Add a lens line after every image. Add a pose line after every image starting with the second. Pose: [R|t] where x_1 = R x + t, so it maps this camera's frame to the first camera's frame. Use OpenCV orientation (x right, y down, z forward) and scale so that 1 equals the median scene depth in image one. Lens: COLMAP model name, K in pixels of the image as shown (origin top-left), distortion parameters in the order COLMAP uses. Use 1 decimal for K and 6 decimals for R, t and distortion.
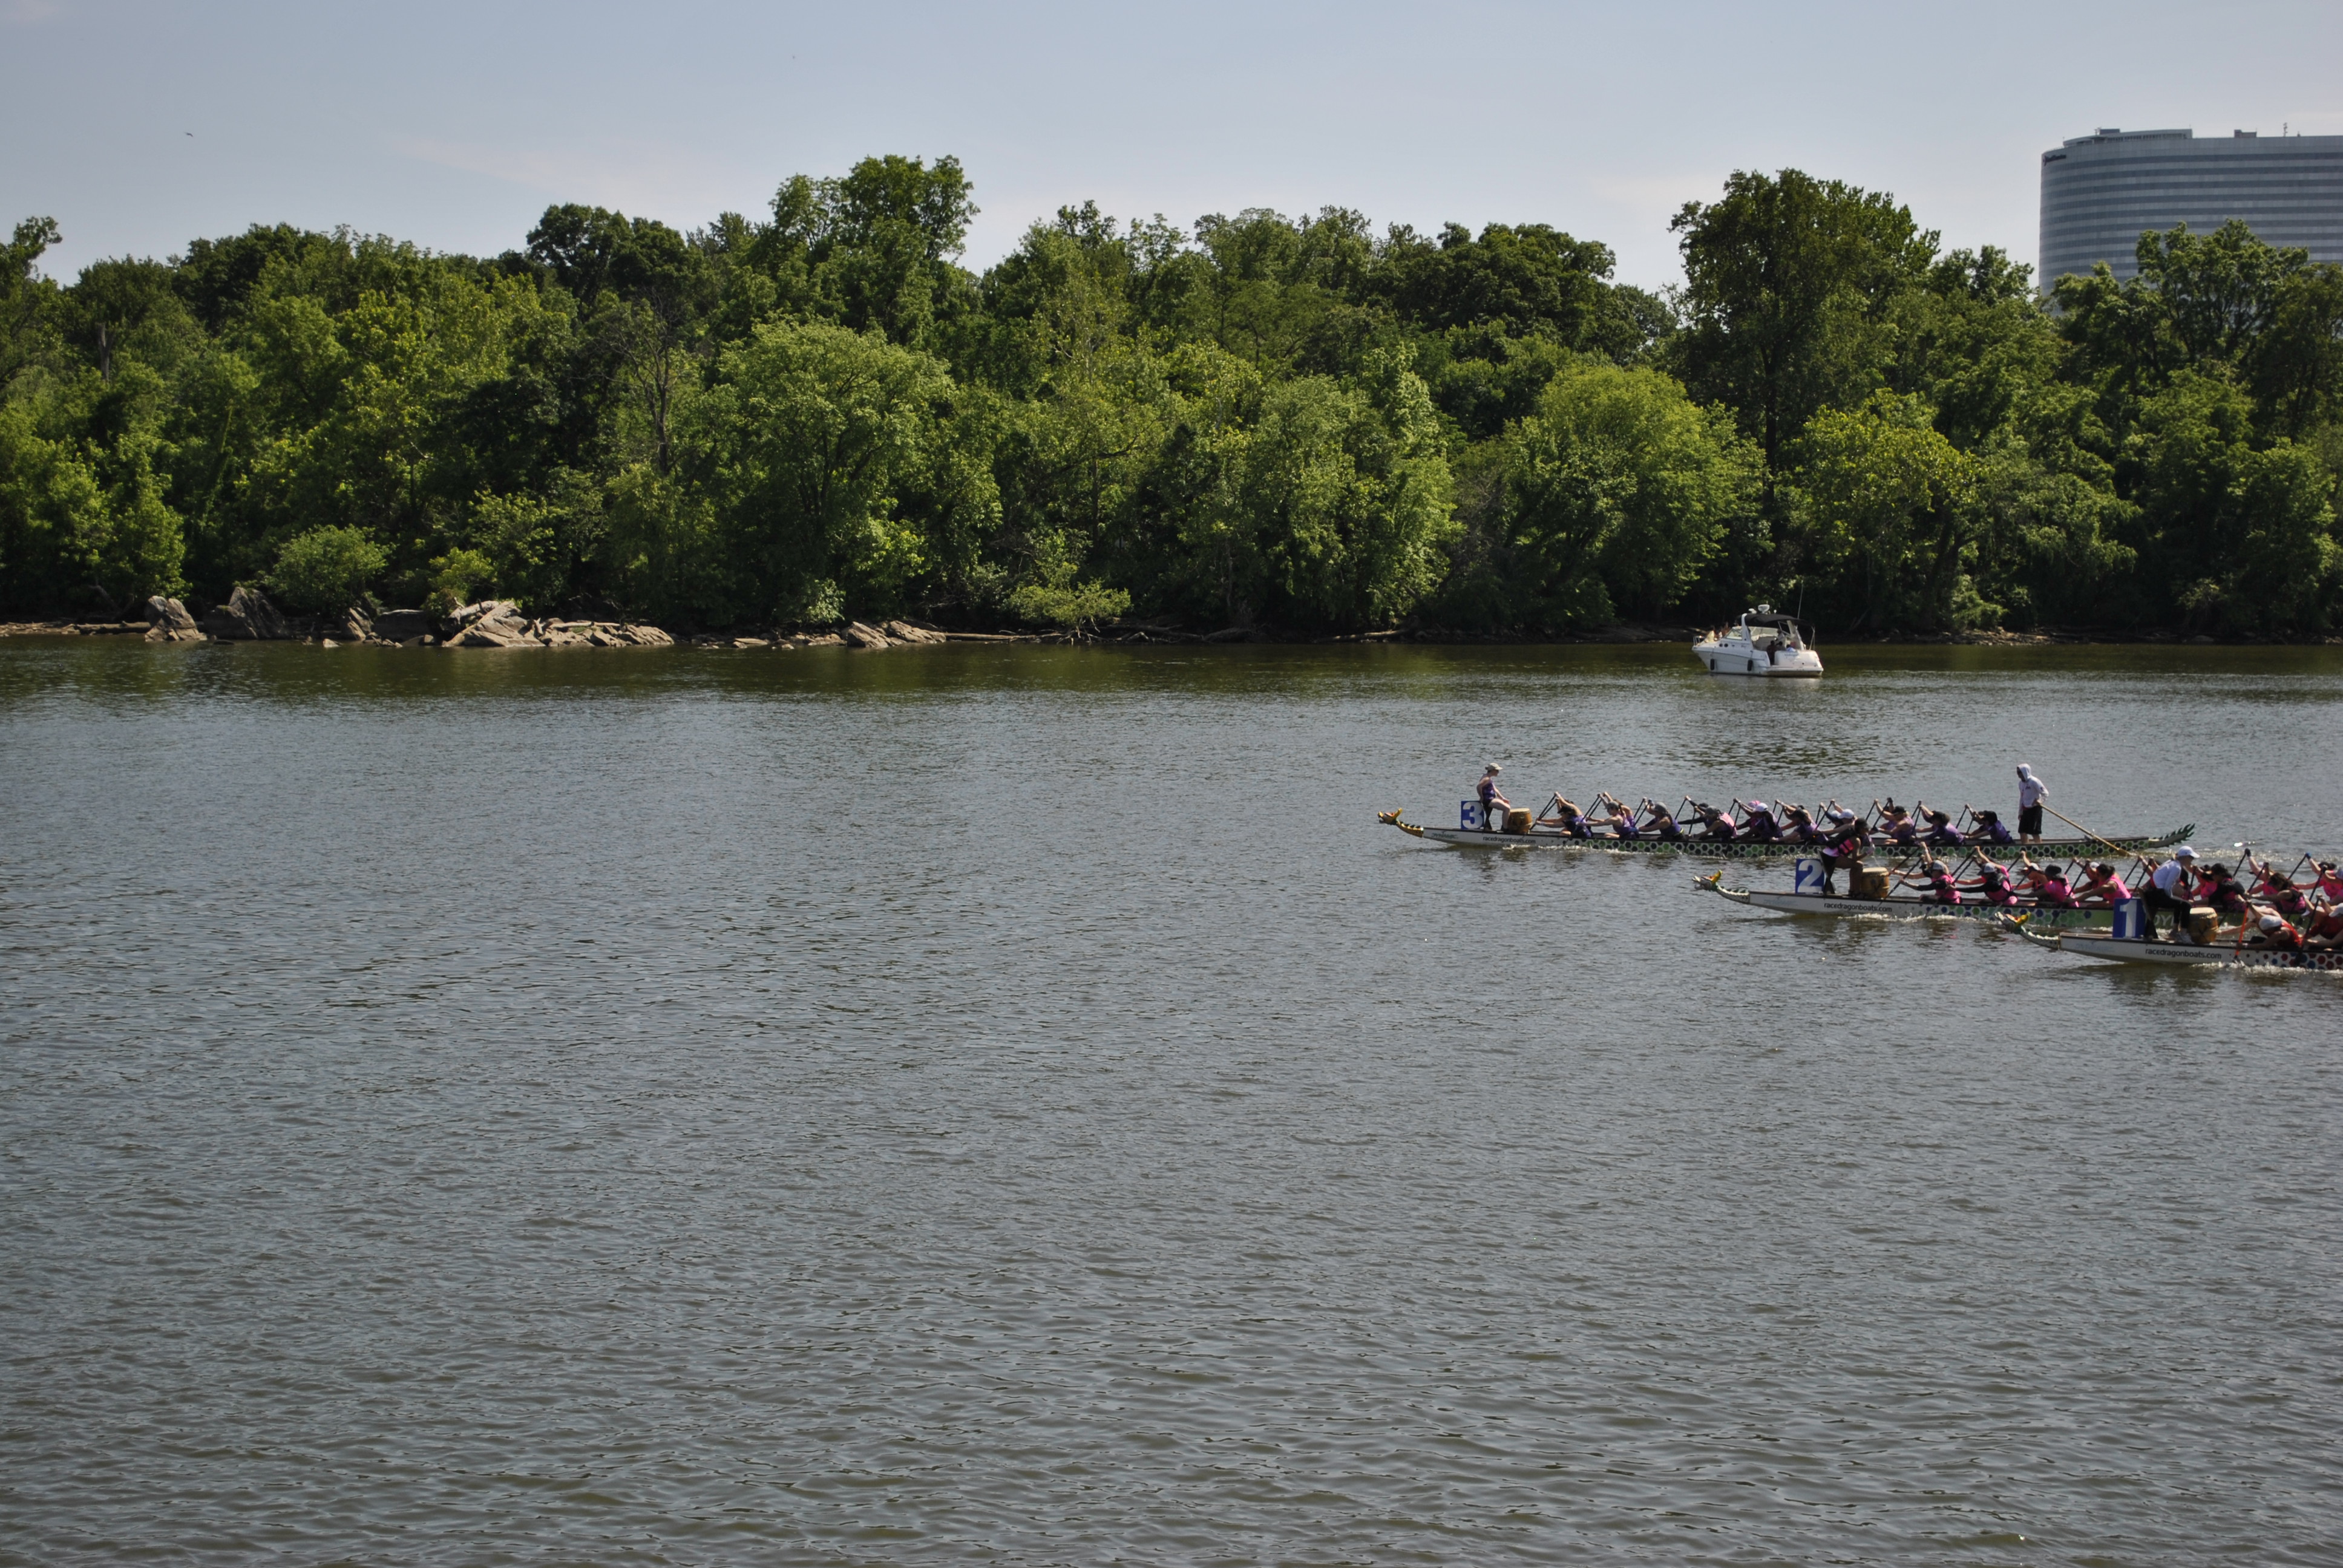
lens RADIAL K [[3924.5, 0, 1171.5], [0, 3924.5, 784.0], [0, 0, 1]] dist [-0.001636, -0.003754]
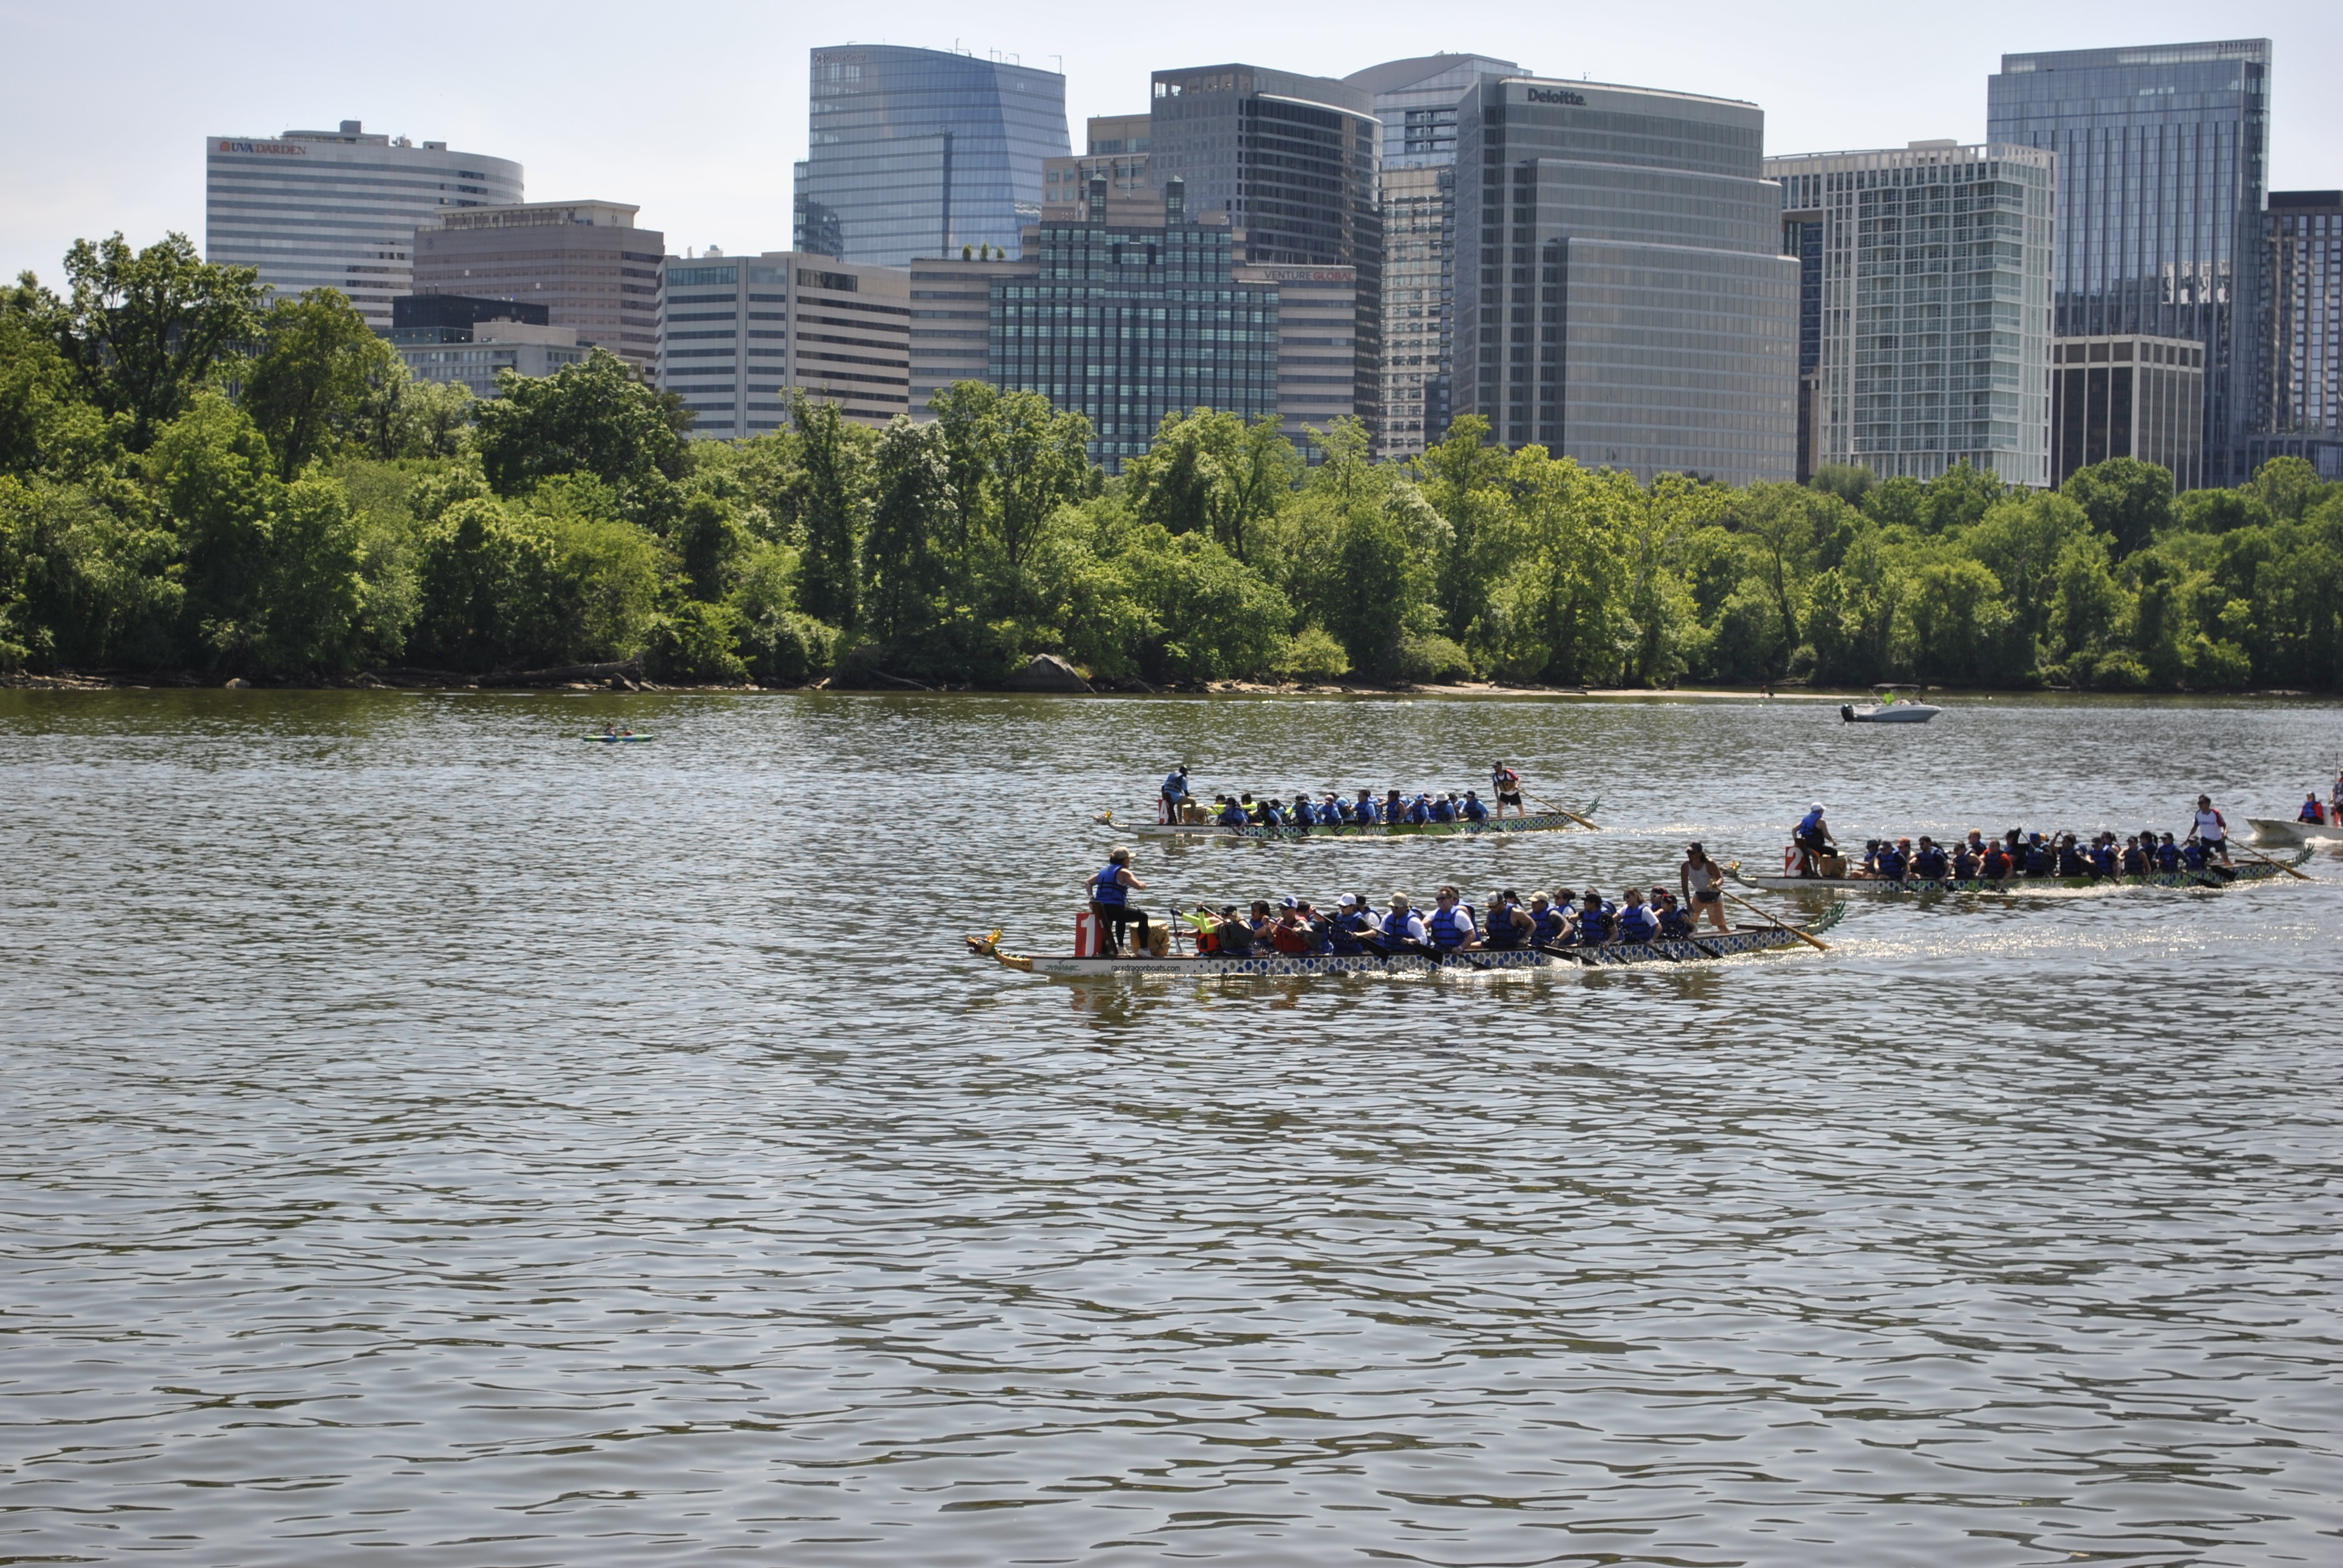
lens RADIAL K [[4464.9, 0, 1191.4], [0, 4464.9, 776.0], [0, 0, 1]] dist [0.025646, -0.006132]
pose [[0.820085, -0.013446, 0.572084, -0.160070], [0.023883, 0.999657, -0.010741, 0.002106], [-0.571743, 0.022472, 0.820125, -0.002809]]
